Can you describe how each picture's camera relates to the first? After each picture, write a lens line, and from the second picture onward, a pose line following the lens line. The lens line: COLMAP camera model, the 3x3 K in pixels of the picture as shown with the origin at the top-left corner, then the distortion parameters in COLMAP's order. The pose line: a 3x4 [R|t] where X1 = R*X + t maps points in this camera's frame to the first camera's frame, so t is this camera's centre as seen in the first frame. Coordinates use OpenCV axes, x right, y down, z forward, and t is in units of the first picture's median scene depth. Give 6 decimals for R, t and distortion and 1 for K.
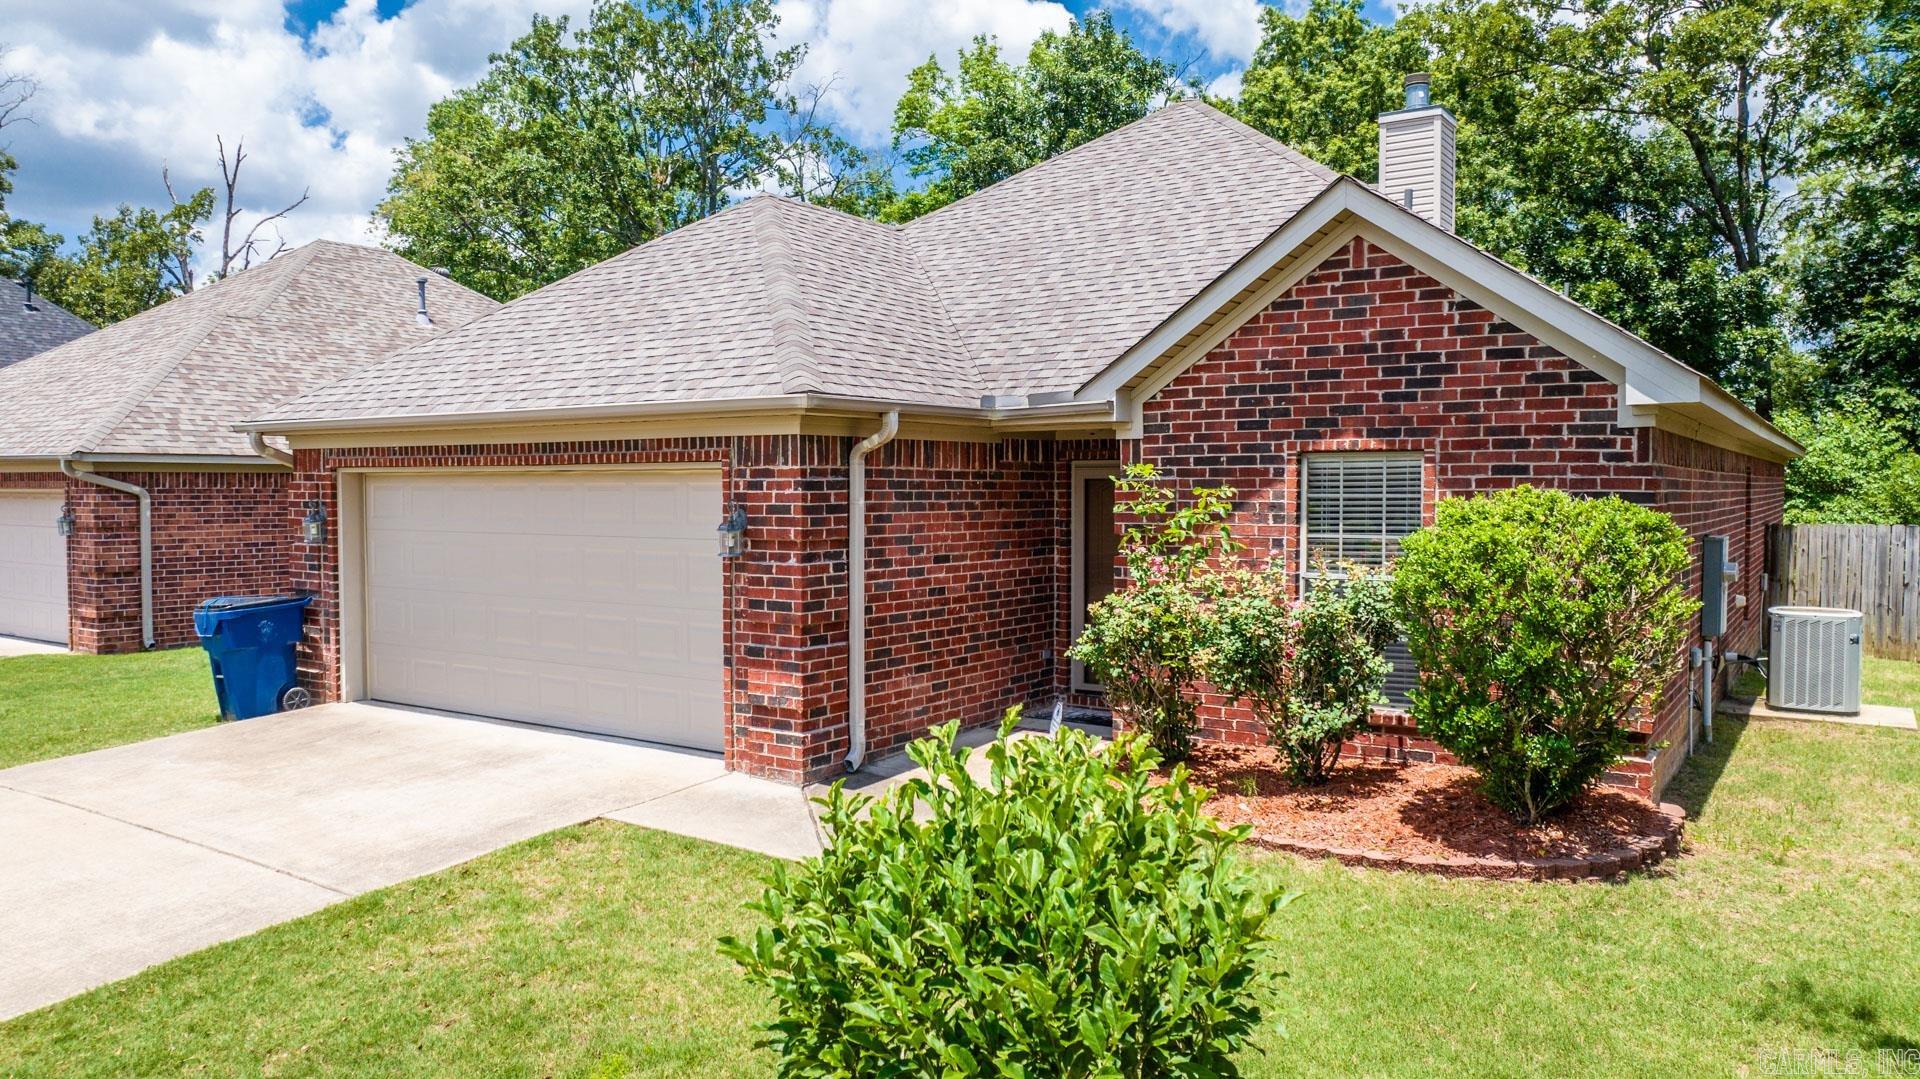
lens RADIAL K [[1358.9, 0, 952.9], [0, 1358.9, 527.7], [0, 0, 1]] dist [-0.025477, 0.023805]
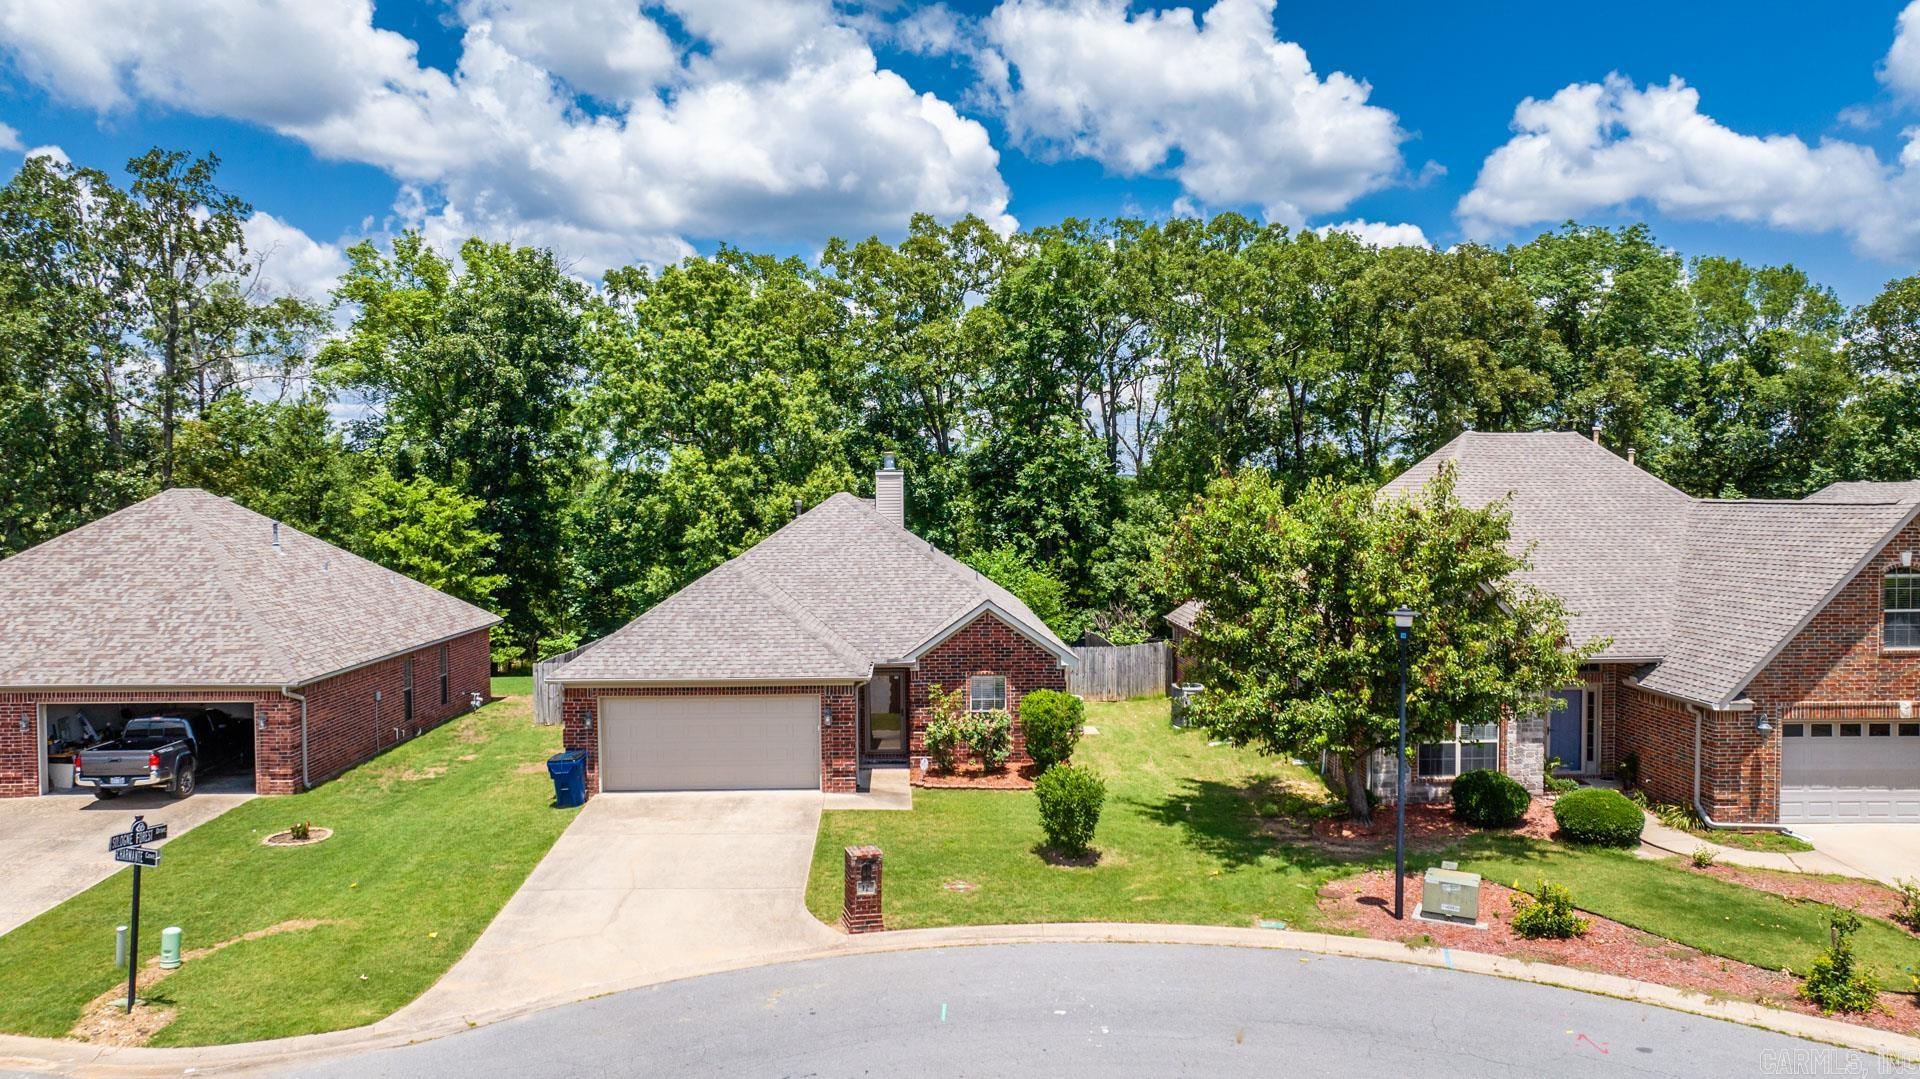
lens RADIAL K [[1358.9, 0, 959.4], [0, 1358.9, 539.9], [0, 0, 1]] dist [-0.025477, 0.023805]
pose [[0.806773, -0.026512, 0.590266, -1.716941], [0.022400, 0.999647, 0.014284, -0.432517], [-0.590436, 0.001698, 0.807082, -1.671617]]
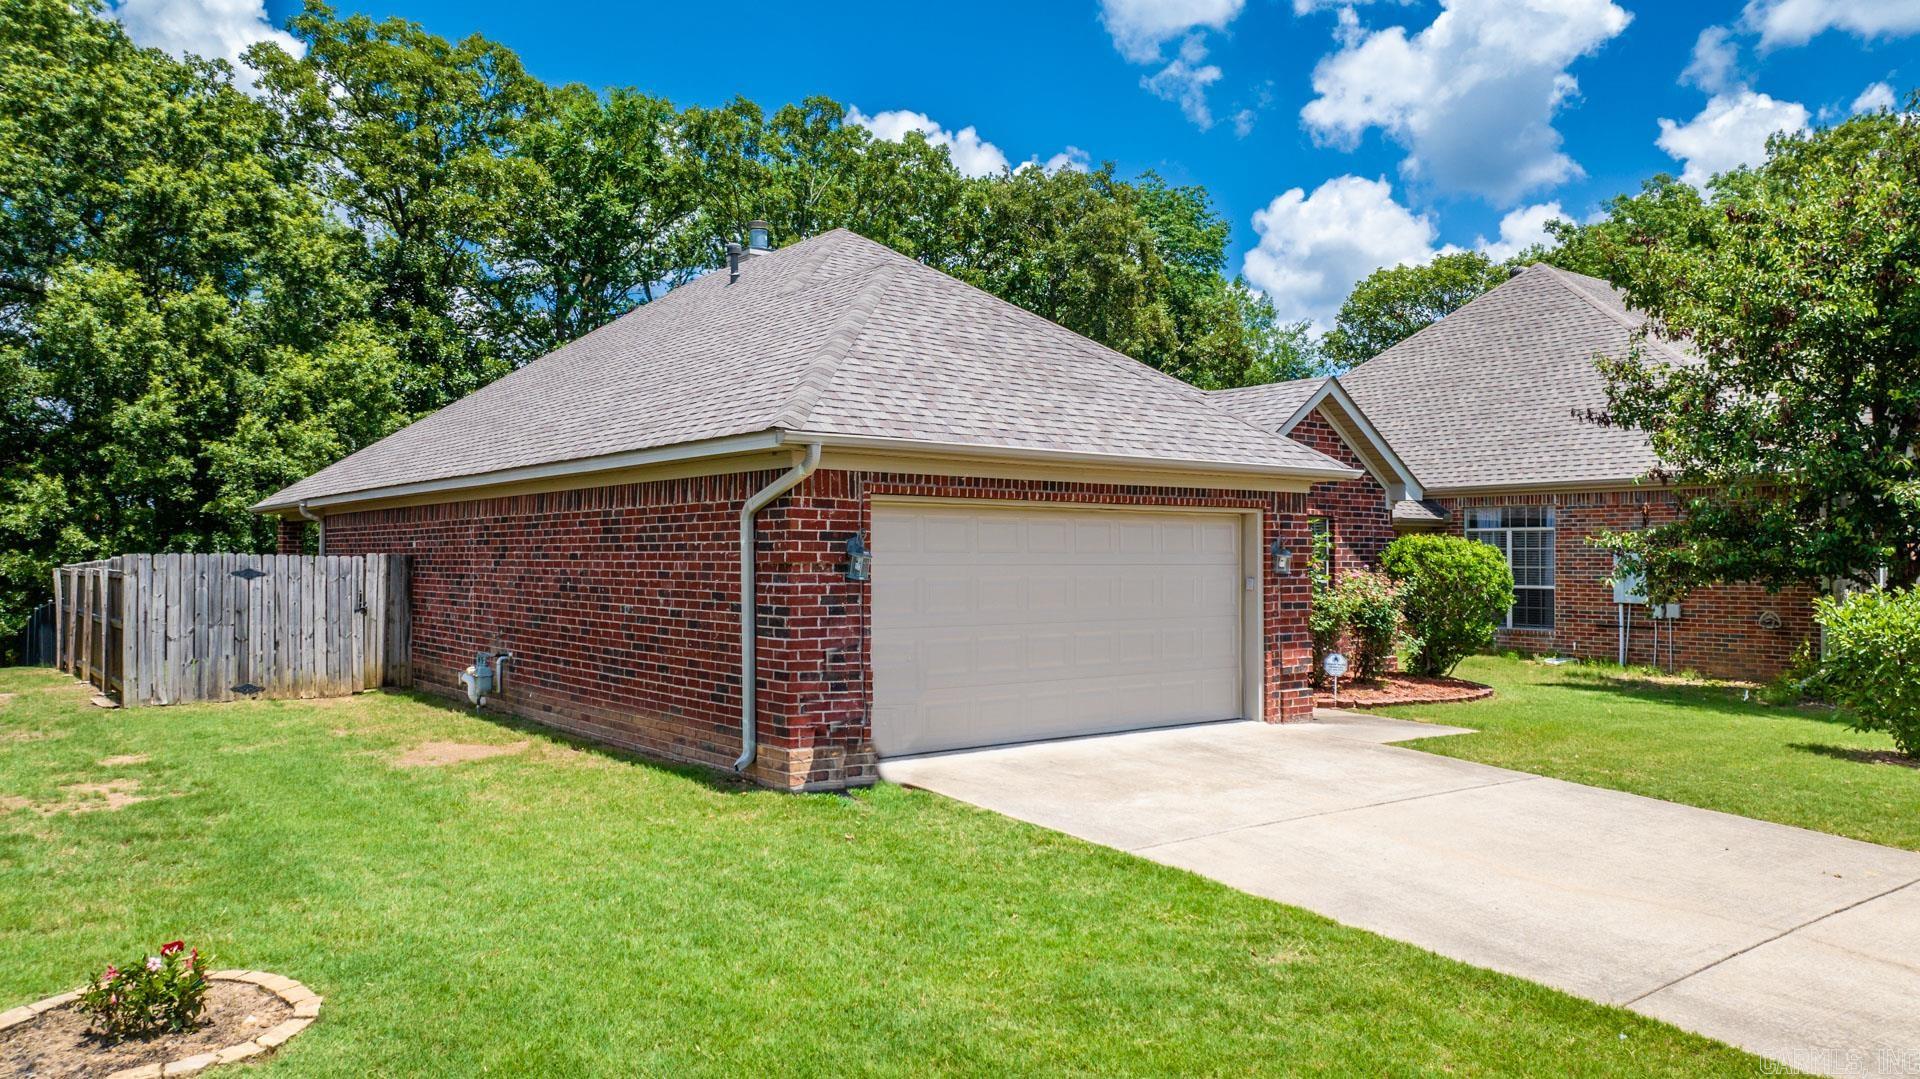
lens RADIAL K [[1358.9, 0, 953.0], [0, 1358.9, 530.9], [0, 0, 1]] dist [-0.025477, 0.023805]
pose [[0.300711, 0.021445, 0.953474, -1.624427], [0.028677, 0.999092, -0.031516, 0.010738], [-0.953284, 0.036820, 0.299823, 0.876417]]
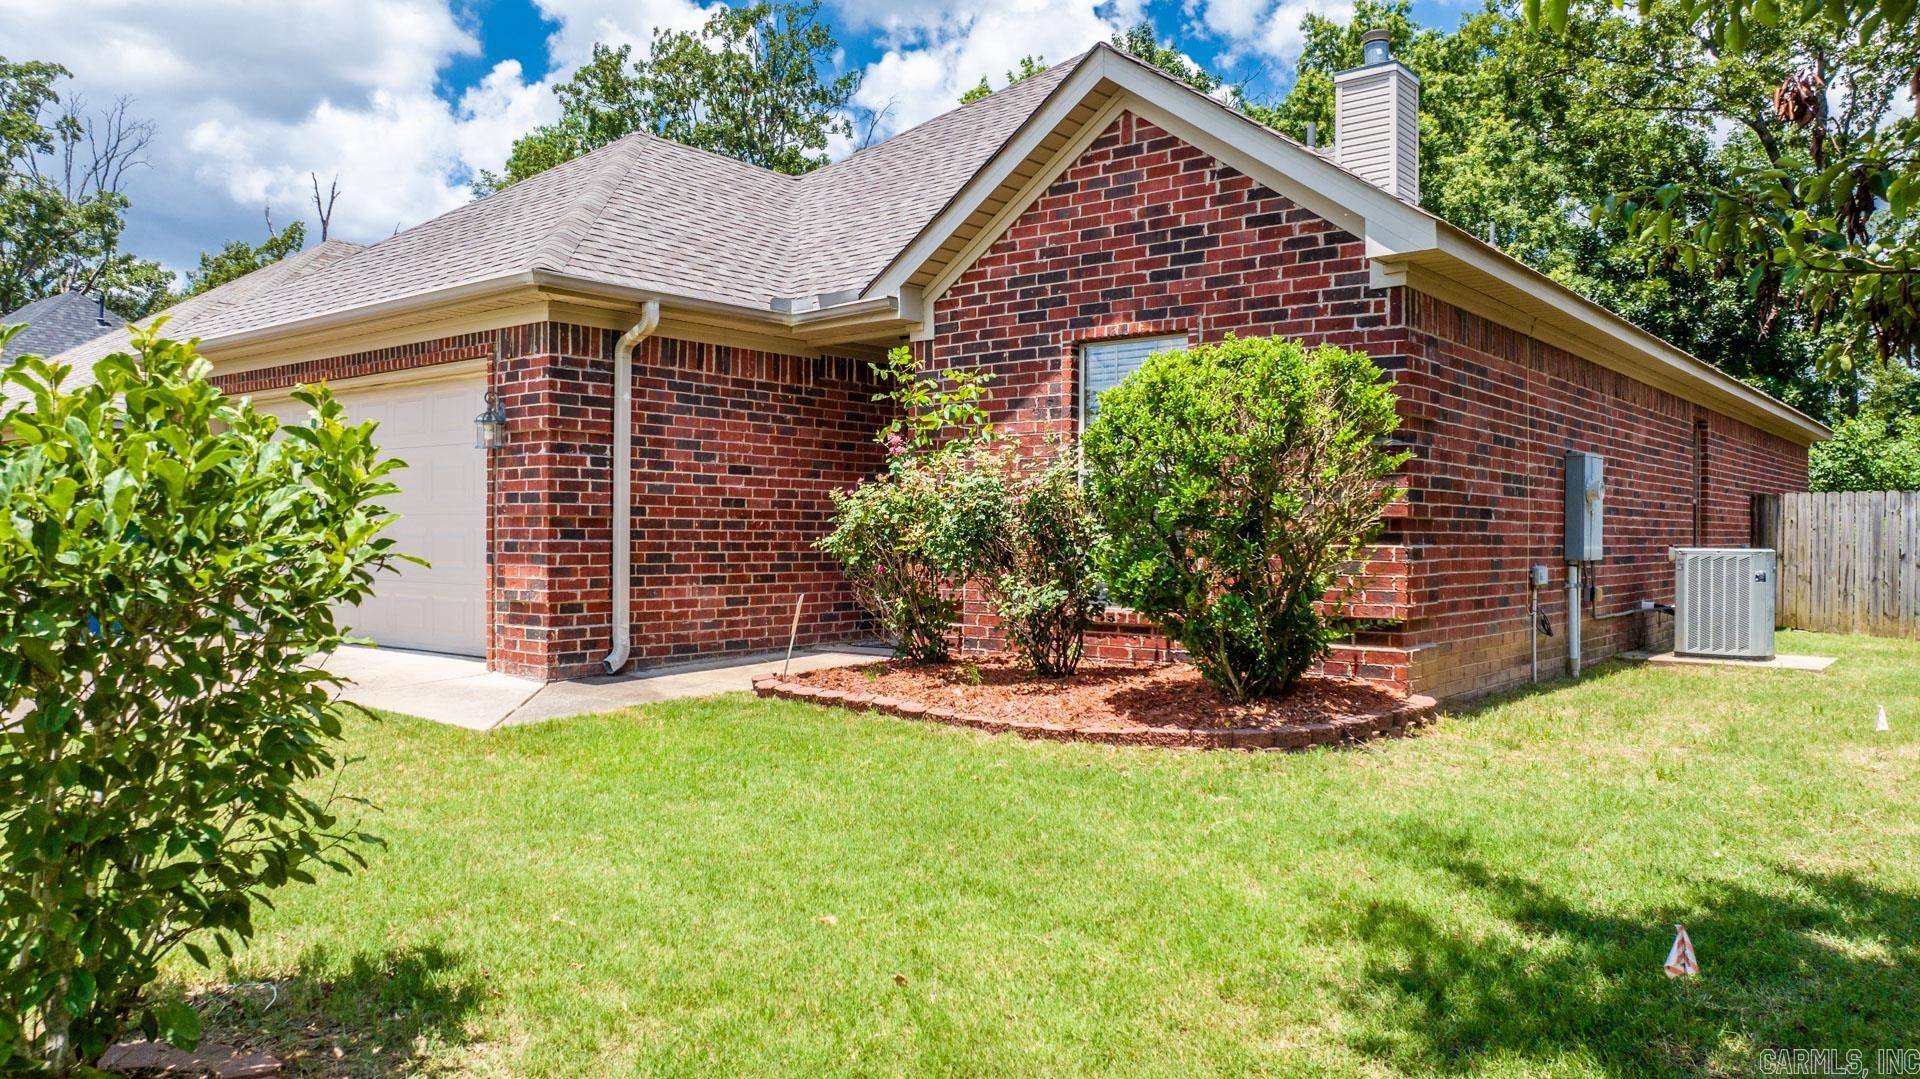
lens RADIAL K [[1358.9, 0, 958.4], [0, 1358.9, 530.0], [0, 0, 1]] dist [-0.025477, 0.023805]
pose [[0.996470, 0.004230, -0.083843, 0.251664], [-0.007160, 0.999373, -0.034678, 0.108314], [0.083644, 0.035156, 0.995875, 0.051147]]
